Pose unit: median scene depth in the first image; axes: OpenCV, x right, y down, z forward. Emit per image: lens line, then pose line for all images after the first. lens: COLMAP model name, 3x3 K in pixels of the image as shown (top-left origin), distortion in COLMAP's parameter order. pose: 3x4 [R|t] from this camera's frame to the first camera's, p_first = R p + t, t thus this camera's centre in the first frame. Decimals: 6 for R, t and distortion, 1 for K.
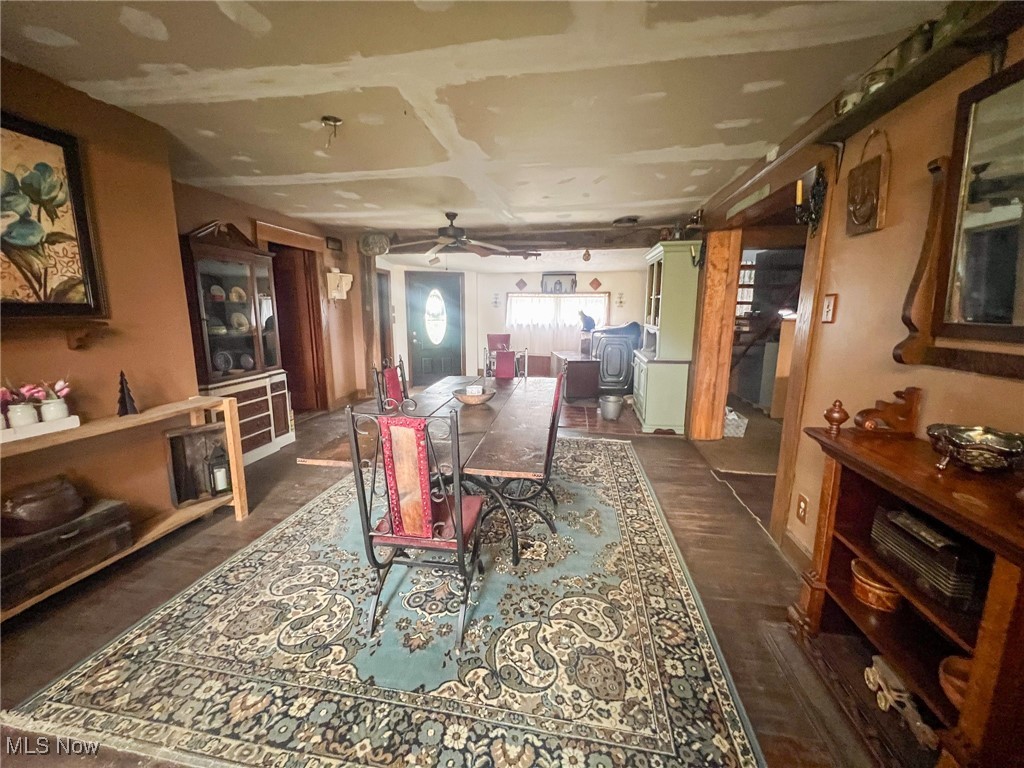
lens RADIAL K [[411.1, 0, 508.0], [0, 411.1, 379.0], [0, 0, 1]] dist [-0.001471, 0.000737]
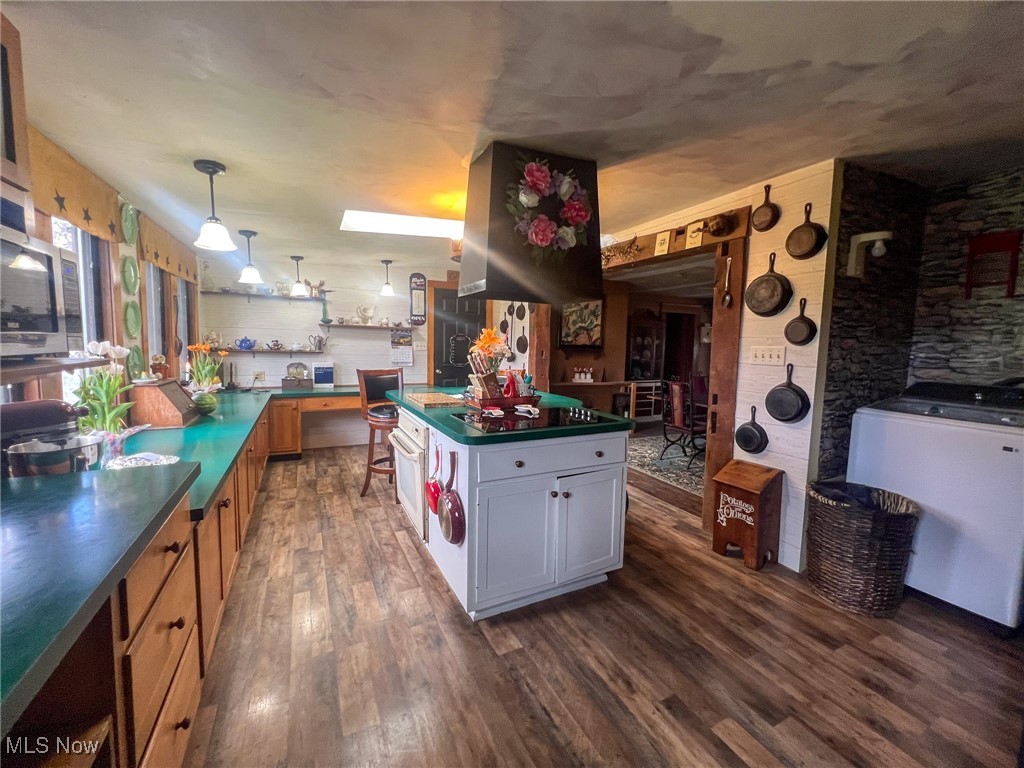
lens RADIAL K [[411.1, 0, 505.7], [0, 411.1, 383.7], [0, 0, 1]] dist [-0.001471, 0.000737]
pose [[0.588950, 0.089028, -0.803251, 0.862922], [-0.157422, 0.987513, -0.005973, 0.186534], [0.792689, 0.129967, 0.595611, -1.097634]]
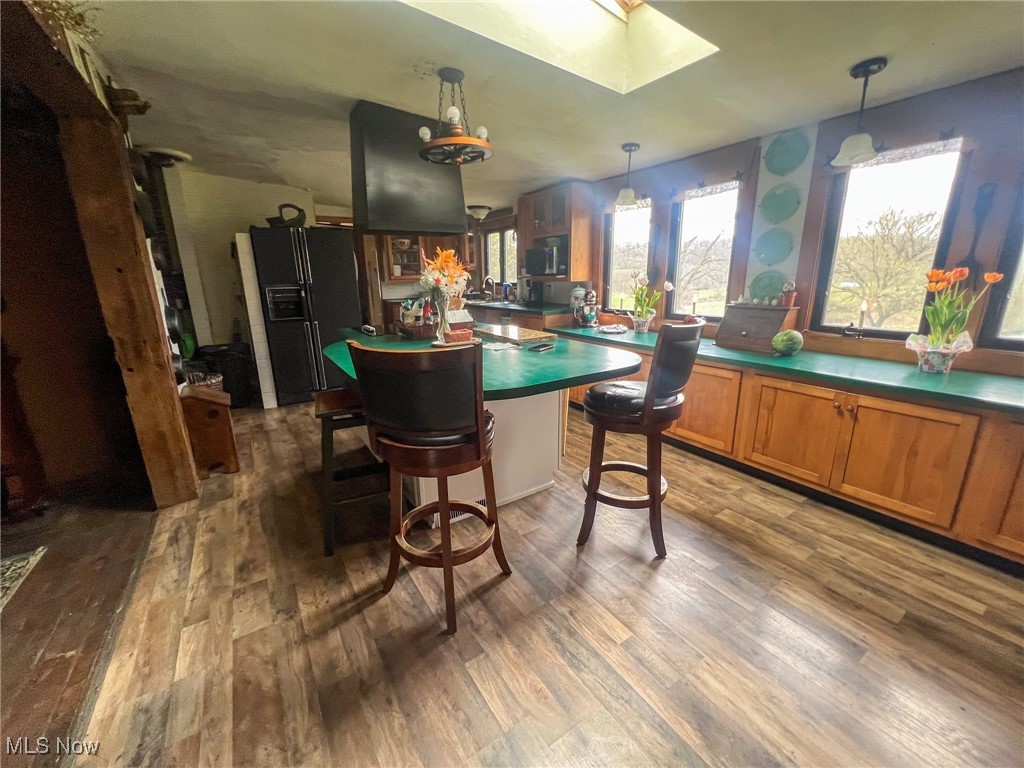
lens RADIAL K [[411.1, 0, 507.8], [0, 411.1, 380.5], [0, 0, 1]] dist [-0.001471, 0.000737]
pose [[-0.686719, -0.174604, 0.705642, -0.874382], [0.139602, 0.920978, 0.363745, -0.008558], [-0.713392, 0.348300, -0.608078, 0.080465]]
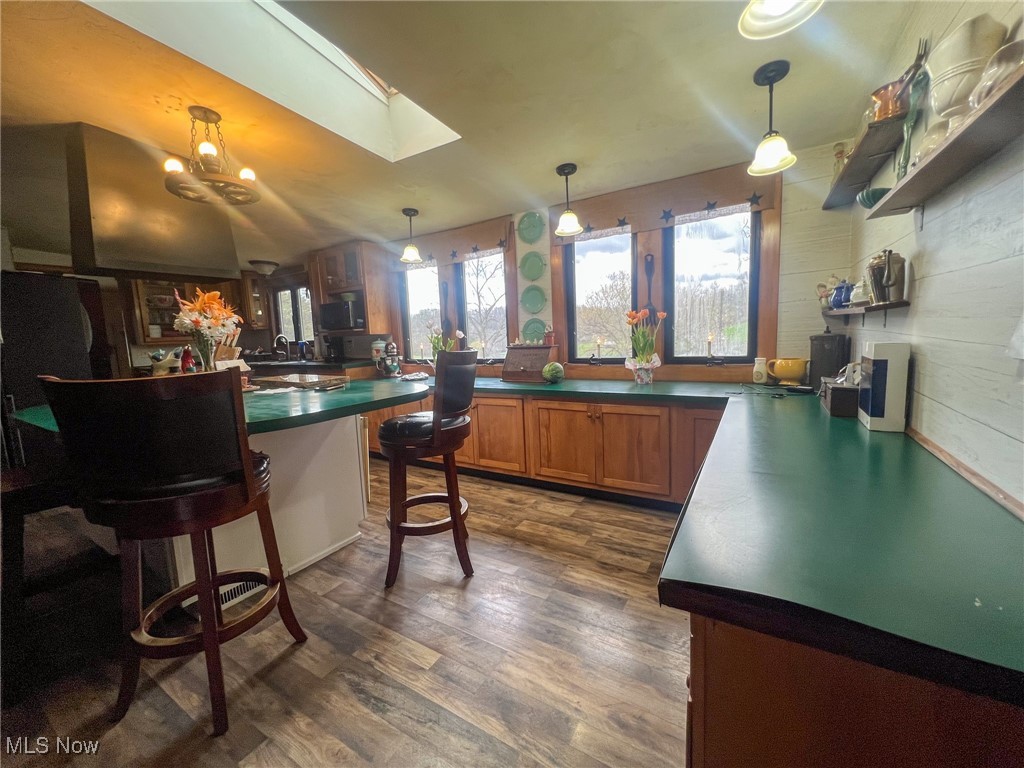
lens RADIAL K [[411.1, 0, 510.6], [0, 411.1, 380.1], [0, 0, 1]] dist [-0.001471, 0.000737]
pose [[-0.931290, -0.003786, 0.364259, -0.948051], [0.100514, 0.958456, 0.266943, 0.049704], [-0.350137, 0.285215, -0.892220, 0.094327]]
